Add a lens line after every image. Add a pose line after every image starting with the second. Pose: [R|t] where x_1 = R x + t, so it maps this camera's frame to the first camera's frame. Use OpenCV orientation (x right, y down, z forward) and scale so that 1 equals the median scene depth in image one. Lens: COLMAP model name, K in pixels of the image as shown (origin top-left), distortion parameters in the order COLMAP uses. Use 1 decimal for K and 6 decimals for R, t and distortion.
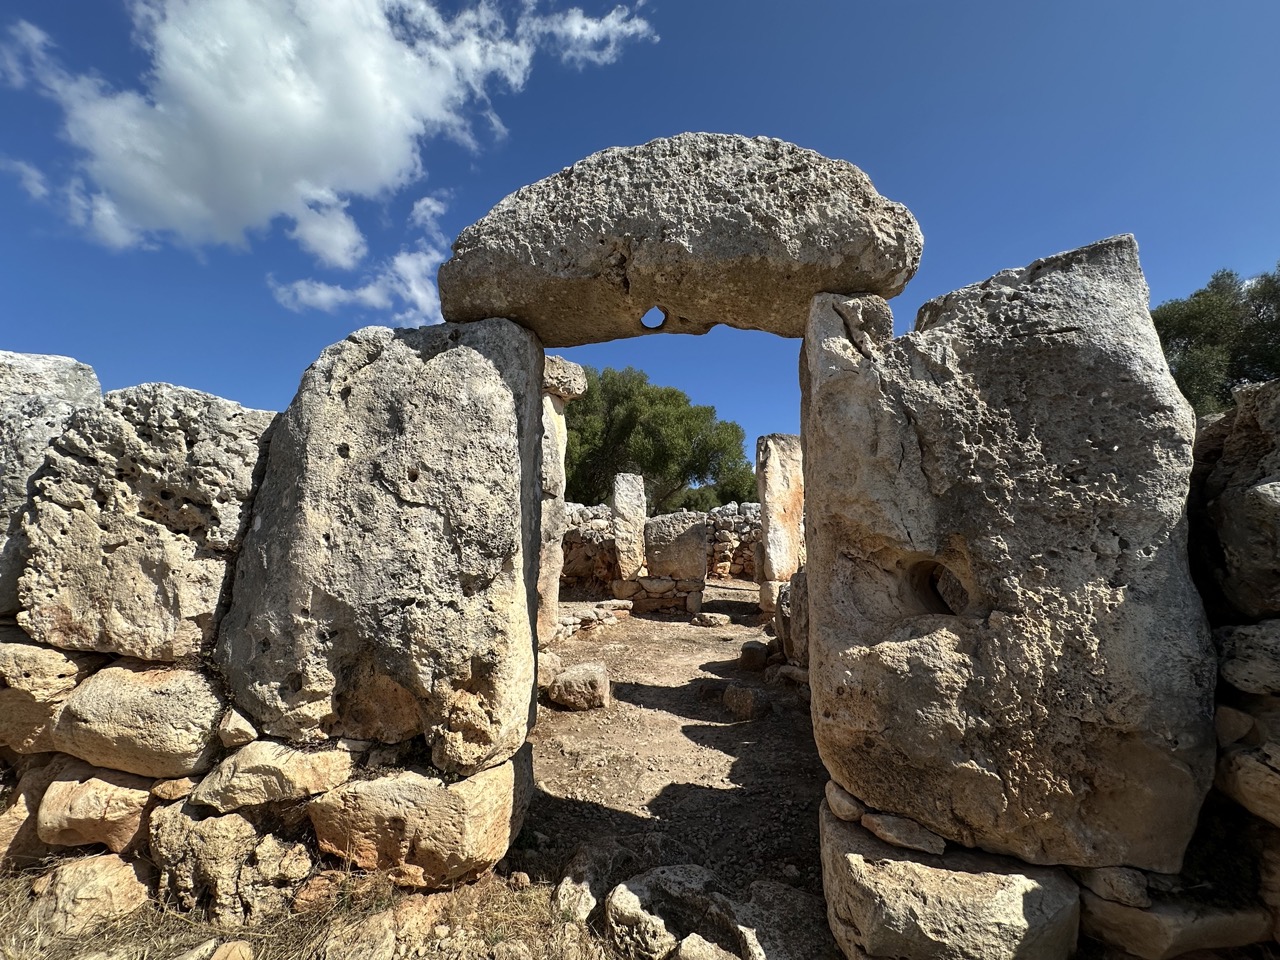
lens RADIAL K [[513.9, 0, 638.9], [0, 513.9, 481.9], [0, 0, 1]] dist [0.000023, 0.000000]
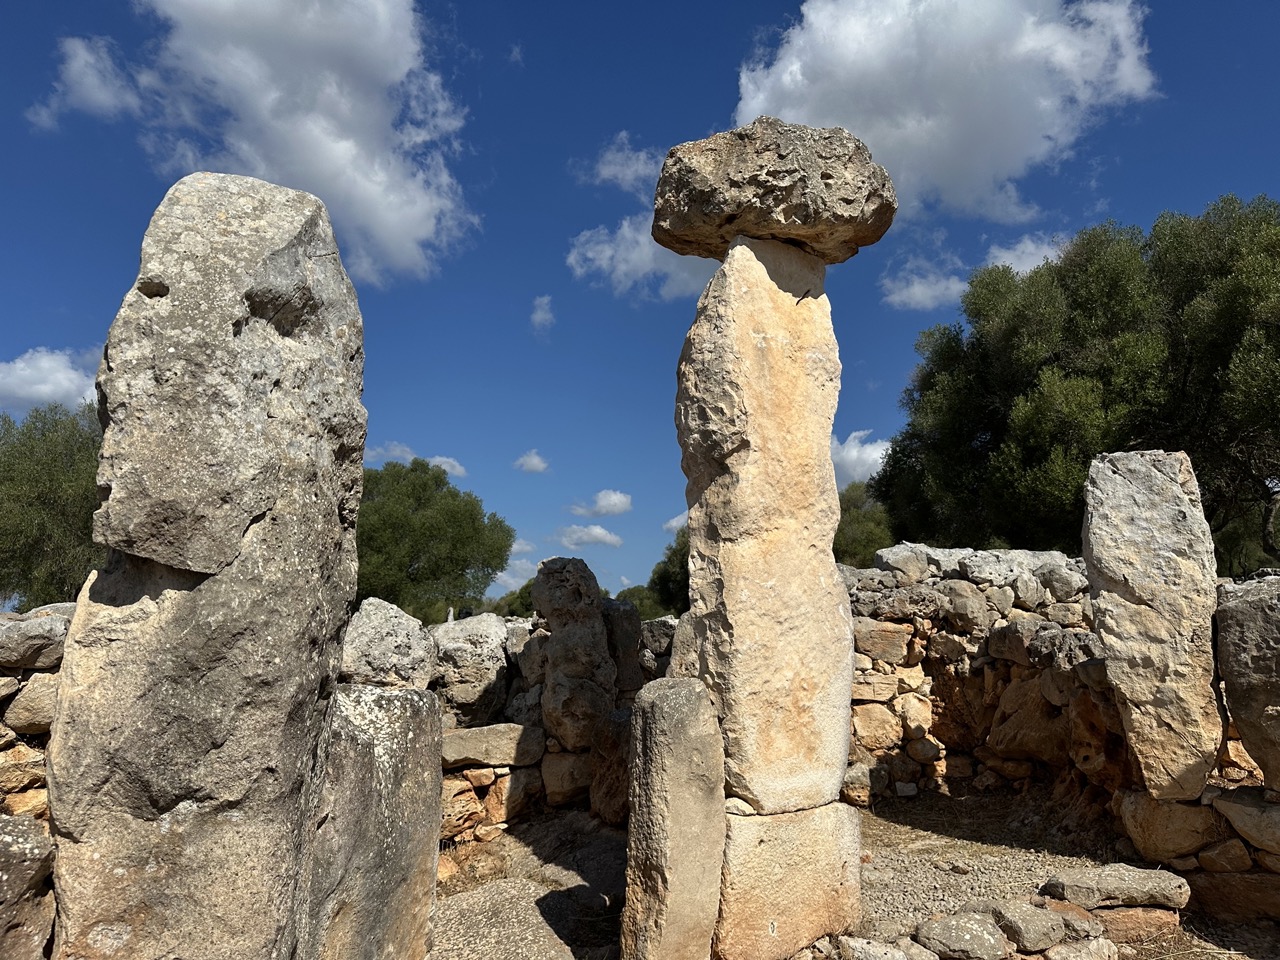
lens RADIAL K [[907.7, 0, 641.3], [0, 907.7, 477.1], [0, 0, 1]] dist [0.004131, 0.000573]
pose [[0.781964, -0.116681, -0.612305, 0.085226], [0.089670, 0.993163, -0.074742, 0.014722], [0.616840, 0.003540, 0.787081, 0.383178]]
